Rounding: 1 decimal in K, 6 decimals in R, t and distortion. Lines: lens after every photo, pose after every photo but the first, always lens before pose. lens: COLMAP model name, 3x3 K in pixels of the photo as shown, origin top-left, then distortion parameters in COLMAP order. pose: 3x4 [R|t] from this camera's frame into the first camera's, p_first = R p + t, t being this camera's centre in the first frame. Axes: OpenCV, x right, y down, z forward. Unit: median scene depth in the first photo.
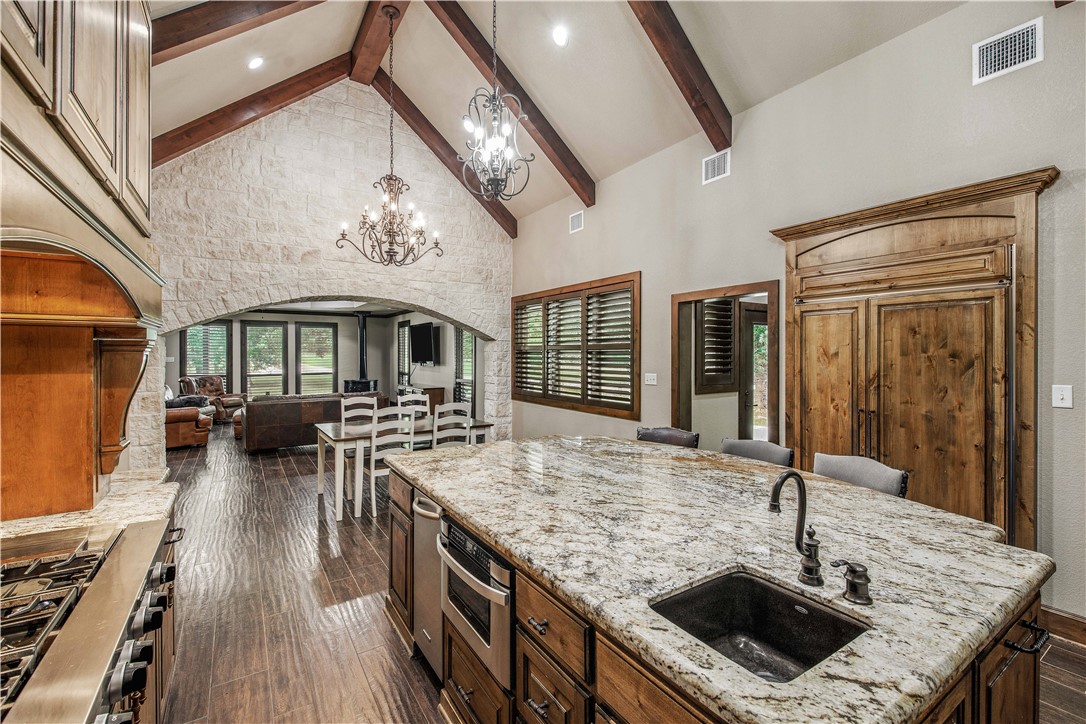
lens RADIAL K [[470.7, 0, 546.9], [0, 470.7, 355.6], [0, 0, 1]] dist [0.012062, -0.004023]
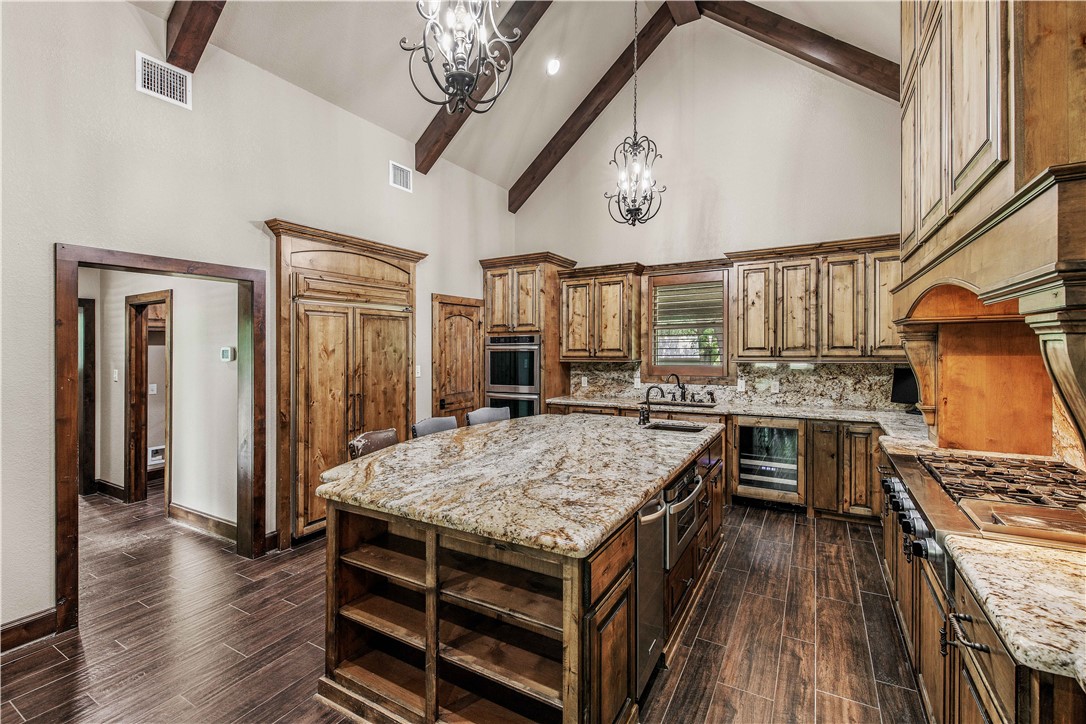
lens RADIAL K [[470.7, 0, 545.3], [0, 470.7, 363.3], [0, 0, 1]] dist [0.012062, -0.004023]
pose [[-0.436398, -0.030367, 0.899241, -0.708782], [0.007823, 0.999264, 0.037542, -0.012674], [-0.899720, 0.023418, -0.435839, 1.102151]]
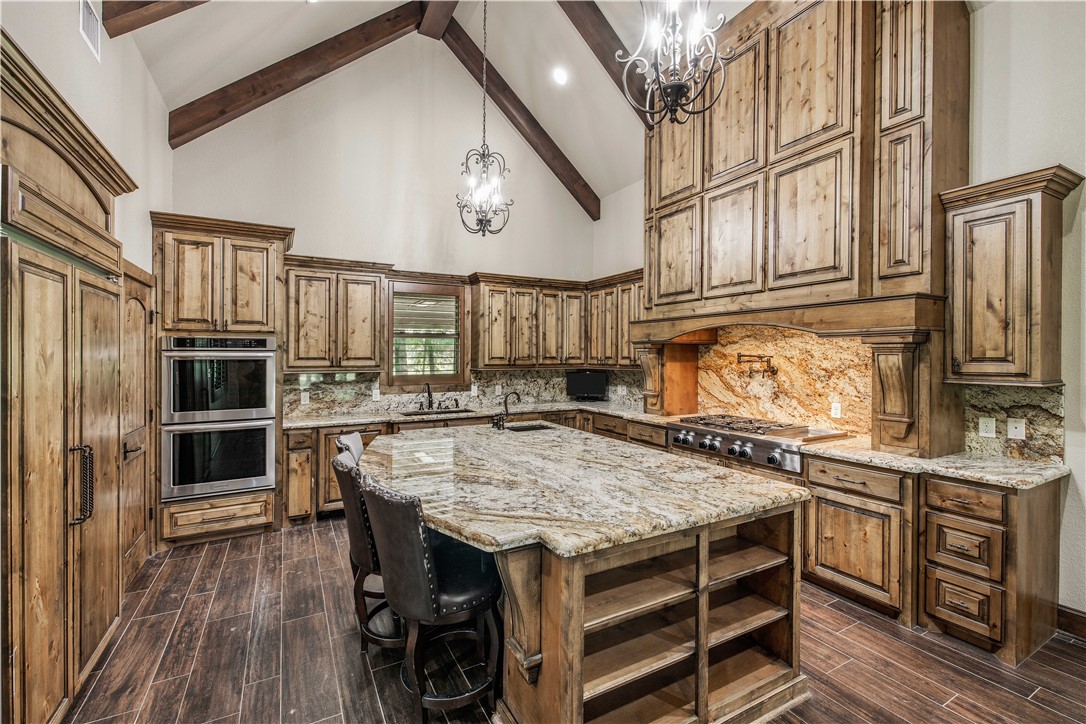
lens RADIAL K [[470.7, 0, 549.9], [0, 470.7, 369.6], [0, 0, 1]] dist [0.012062, -0.004023]
pose [[-0.997010, -0.008387, 0.076814, 0.013755], [-0.006168, 0.999558, 0.029086, -0.007542], [-0.077024, 0.028526, -0.996621, 1.583242]]
